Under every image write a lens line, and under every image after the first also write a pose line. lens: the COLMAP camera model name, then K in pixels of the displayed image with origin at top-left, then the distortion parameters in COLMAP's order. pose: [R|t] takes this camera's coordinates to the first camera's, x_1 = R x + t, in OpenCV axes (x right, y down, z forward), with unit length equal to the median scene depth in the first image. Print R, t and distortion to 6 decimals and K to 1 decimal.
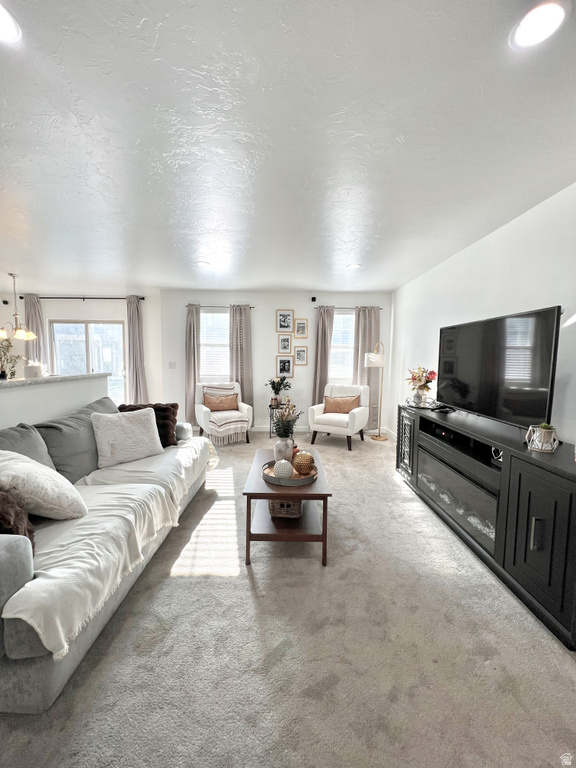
lens RADIAL K [[306.0, 0, 286.8], [0, 306.0, 384.5], [0, 0, 1]] dist [-0.001988, 0.000461]
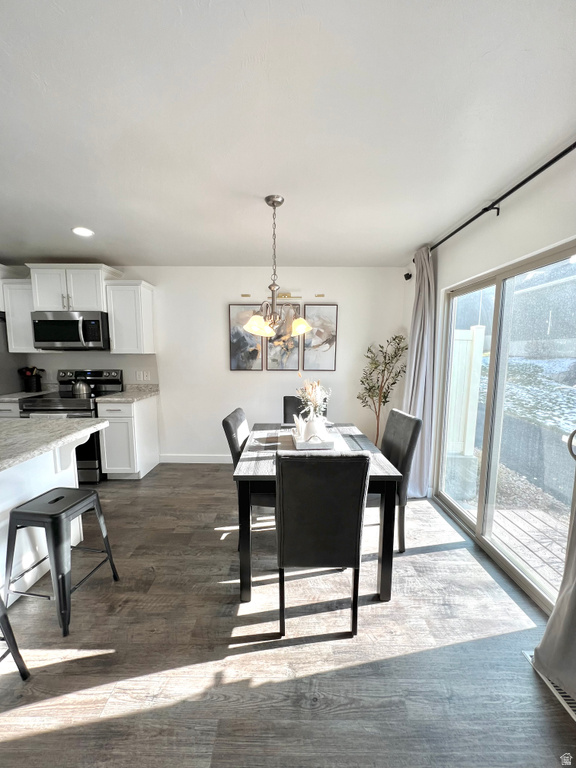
lens RADIAL K [[306.0, 0, 290.1], [0, 306.0, 386.5], [0, 0, 1]] dist [-0.001988, 0.000461]
pose [[-0.015895, 0.094733, -0.995376, -0.373832], [-0.093282, 0.991019, 0.095808, -0.112626], [0.995513, 0.094374, -0.006916, 1.003845]]
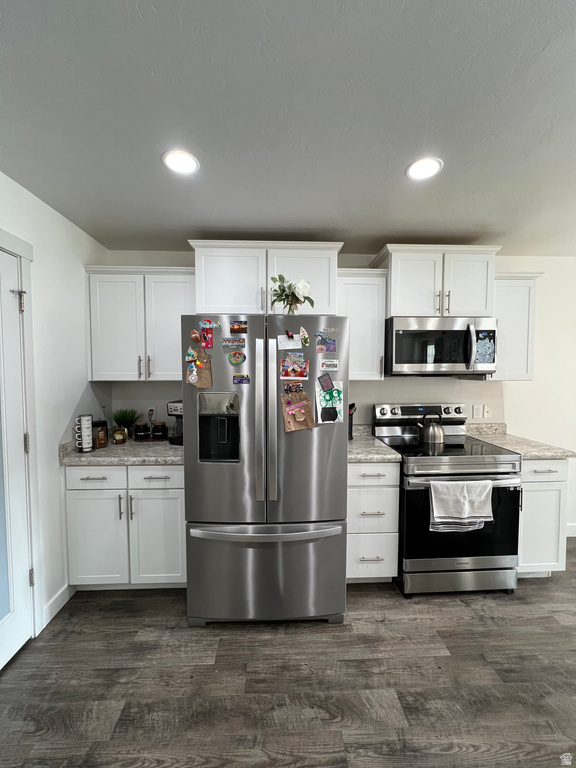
lens RADIAL K [[306.0, 0, 286.2], [0, 306.0, 385.6], [0, 0, 1]] dist [-0.001988, 0.000461]
pose [[0.034573, 0.031650, -0.998901, -0.639470], [-0.085571, 0.995922, 0.028594, -0.057560], [0.995732, 0.084488, 0.037140, 0.196707]]
